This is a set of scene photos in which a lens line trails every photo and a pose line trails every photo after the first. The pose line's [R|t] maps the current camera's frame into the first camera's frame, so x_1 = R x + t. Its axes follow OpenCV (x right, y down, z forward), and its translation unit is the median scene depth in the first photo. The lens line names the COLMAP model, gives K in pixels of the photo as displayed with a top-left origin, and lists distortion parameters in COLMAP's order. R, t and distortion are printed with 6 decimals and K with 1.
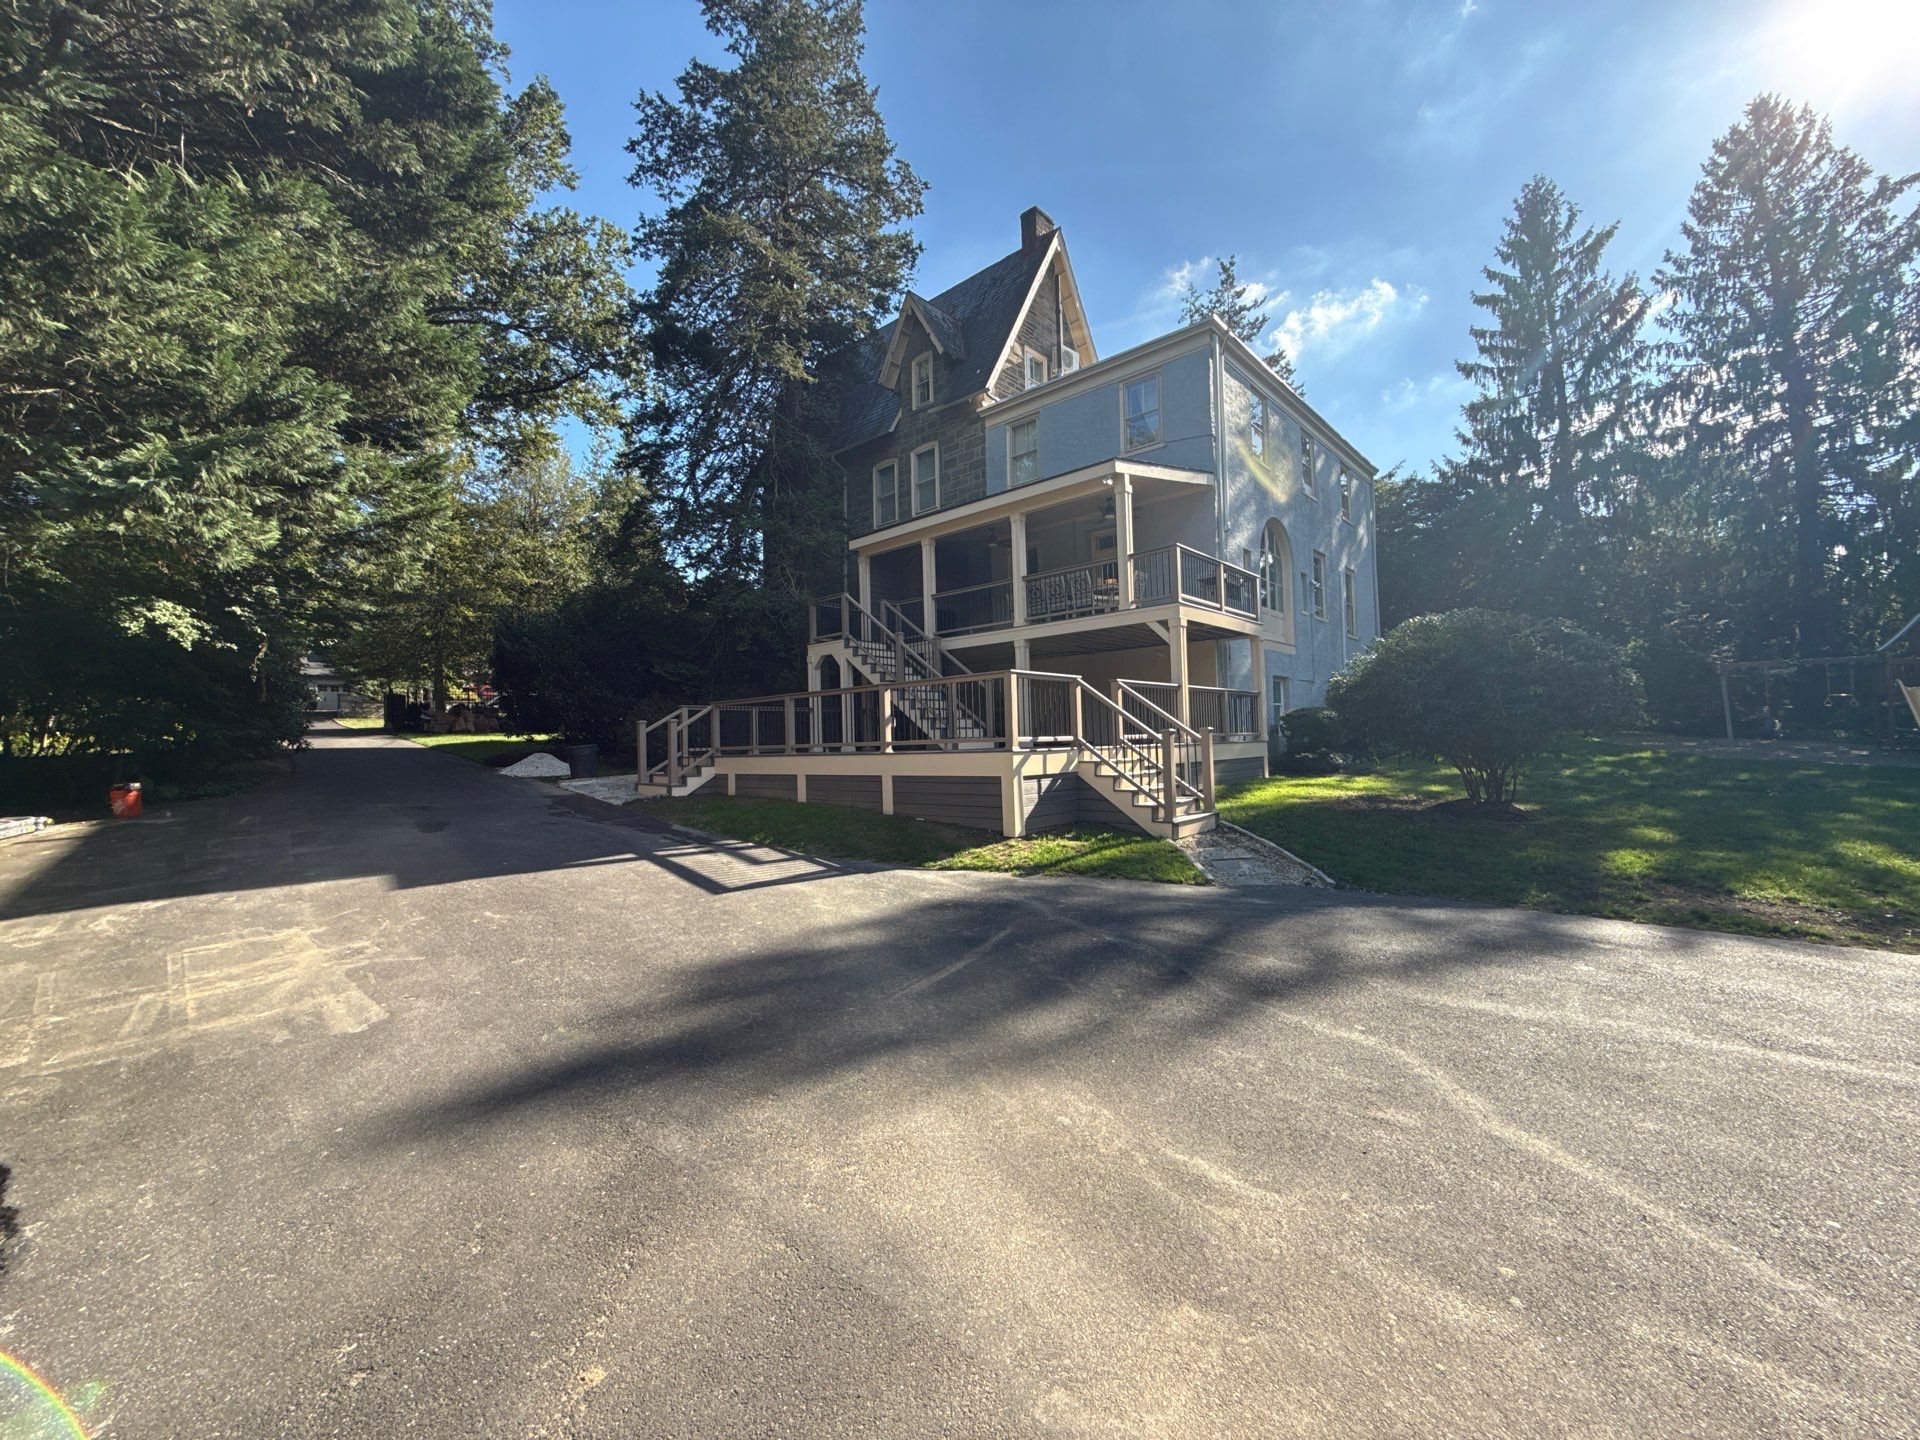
lens RADIAL K [[765.4, 0, 962.4], [0, 765.4, 728.4], [0, 0, 1]] dist [0.000100, -0.000085]
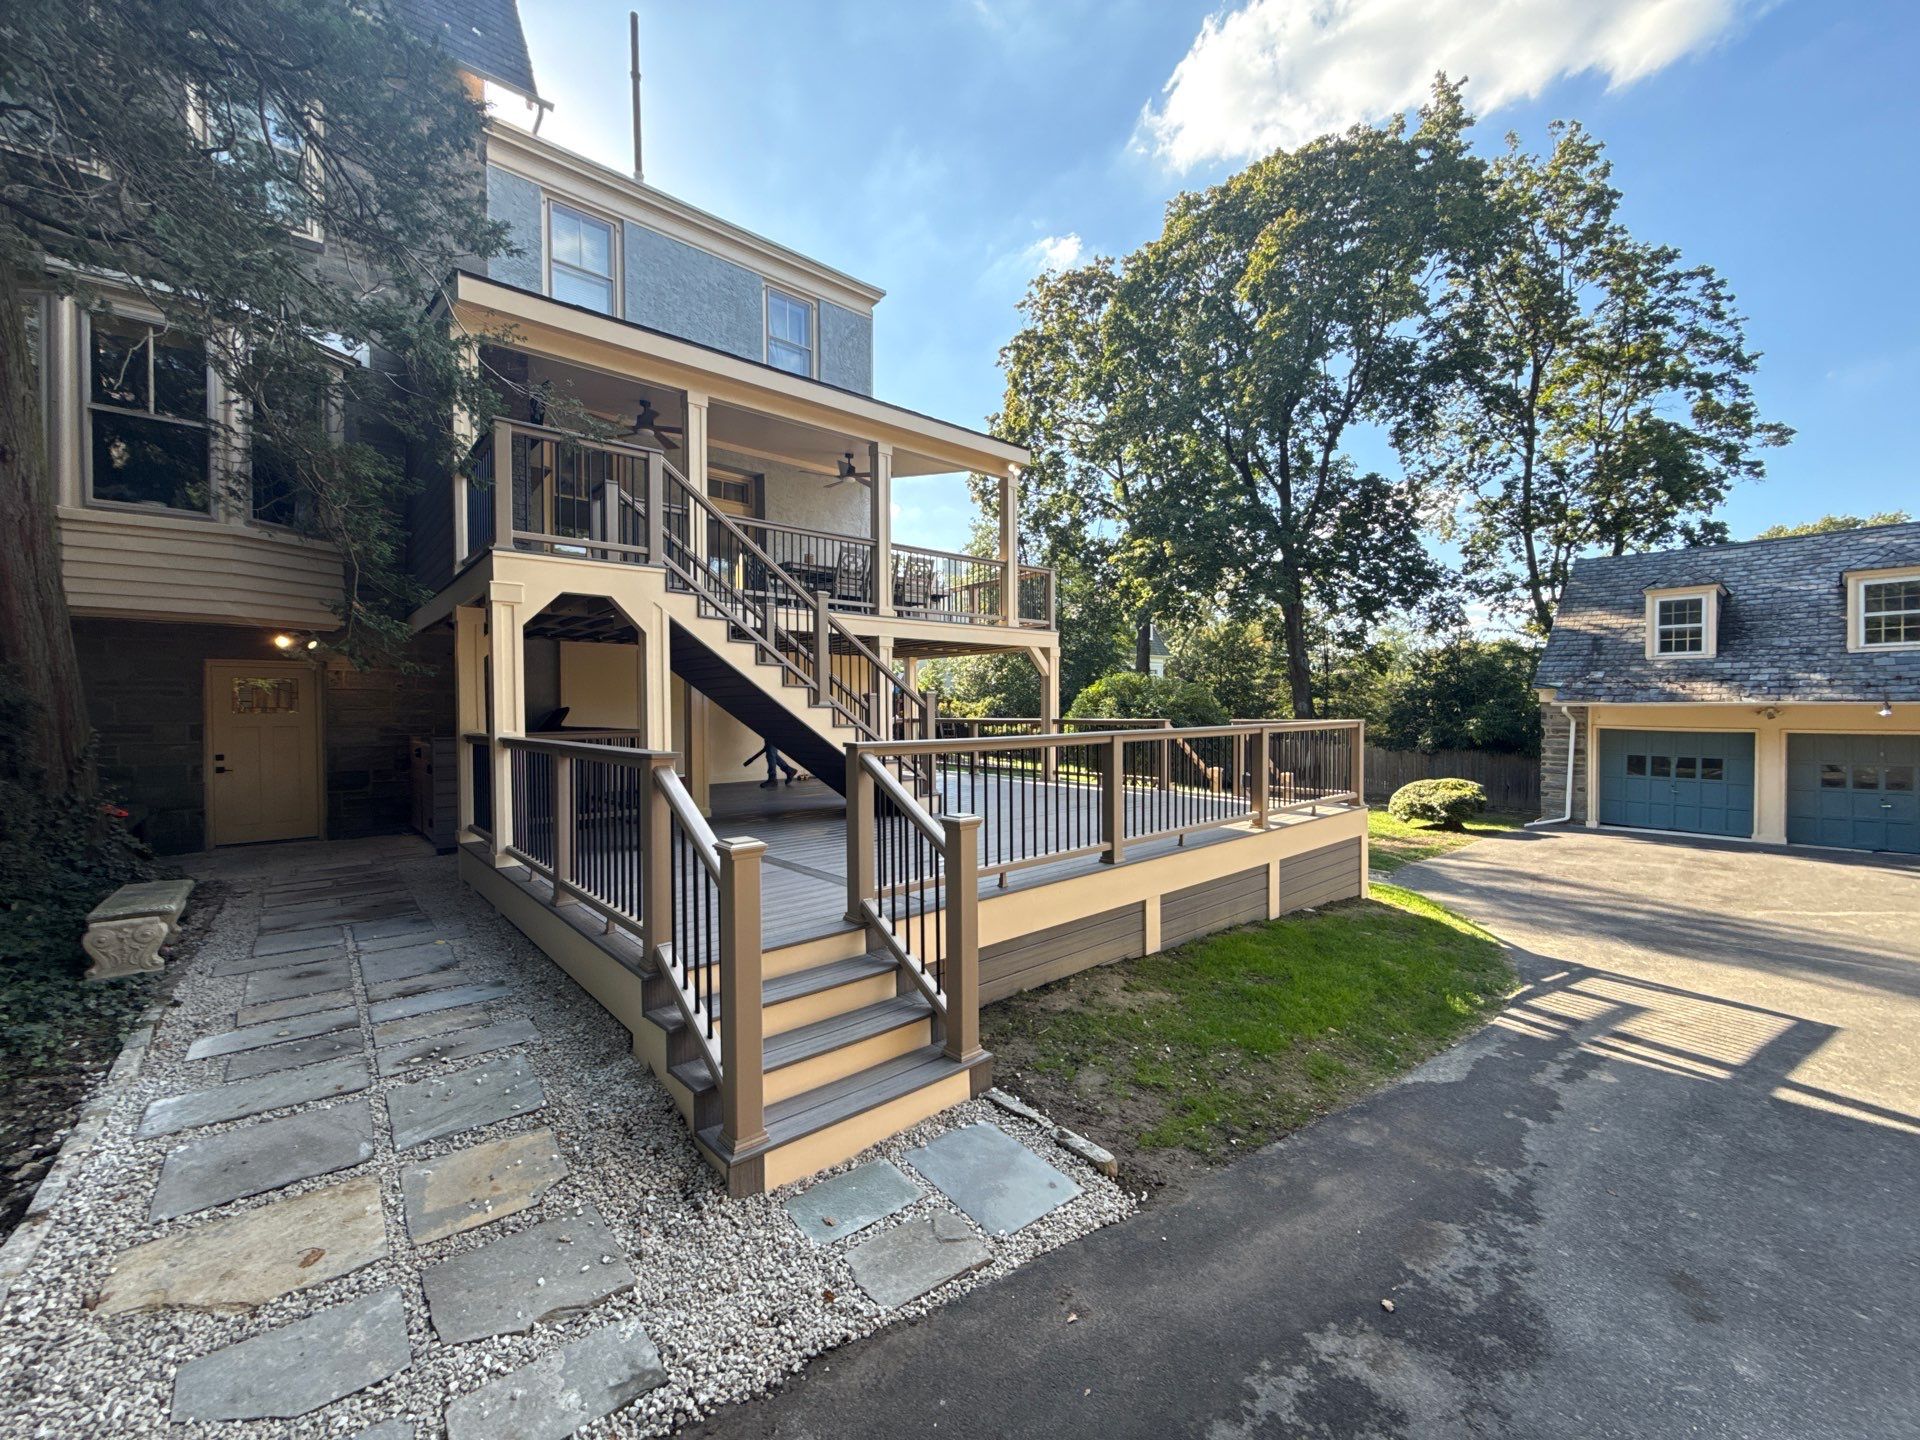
lens RADIAL K [[765.4, 0, 965.5], [0, 765.4, 720.1], [0, 0, 1]] dist [0.000100, -0.000085]
pose [[0.113652, 0.011907, 0.993449, -0.427454], [-0.014468, 0.999842, -0.010329, -0.027803], [-0.993415, -0.013199, 0.113806, 0.637184]]
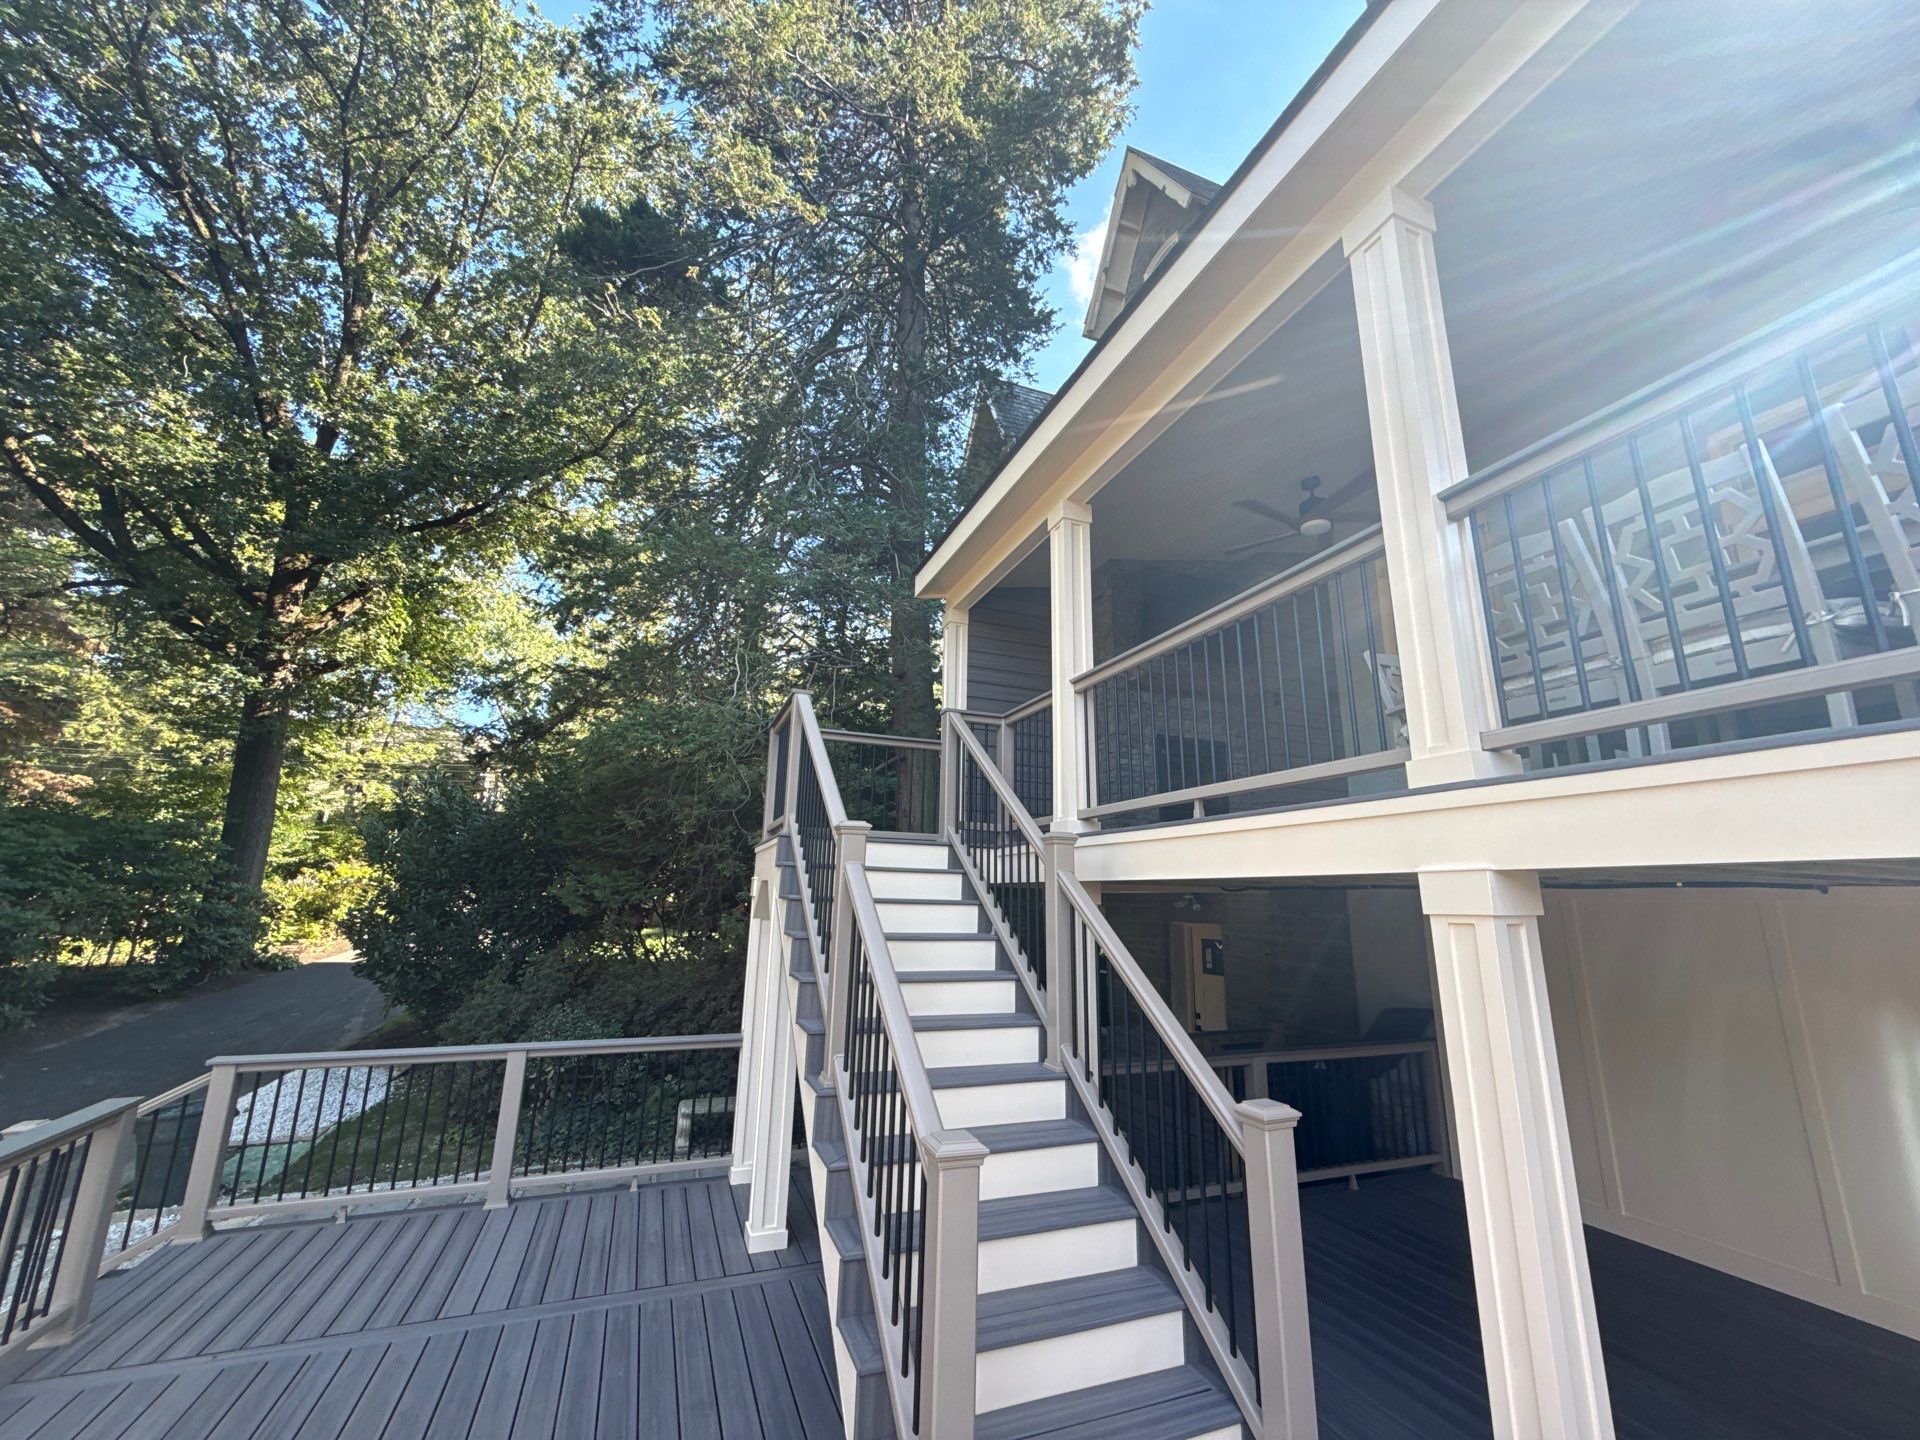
lens RADIAL K [[765.4, 0, 960.6], [0, 765.4, 719.3], [0, 0, 1]] dist [0.000100, -0.000085]
pose [[0.890366, -0.062966, -0.450870, 0.041770], [-0.032012, 0.979278, -0.199977, -0.083023], [0.454119, 0.192486, 0.869900, 0.604101]]
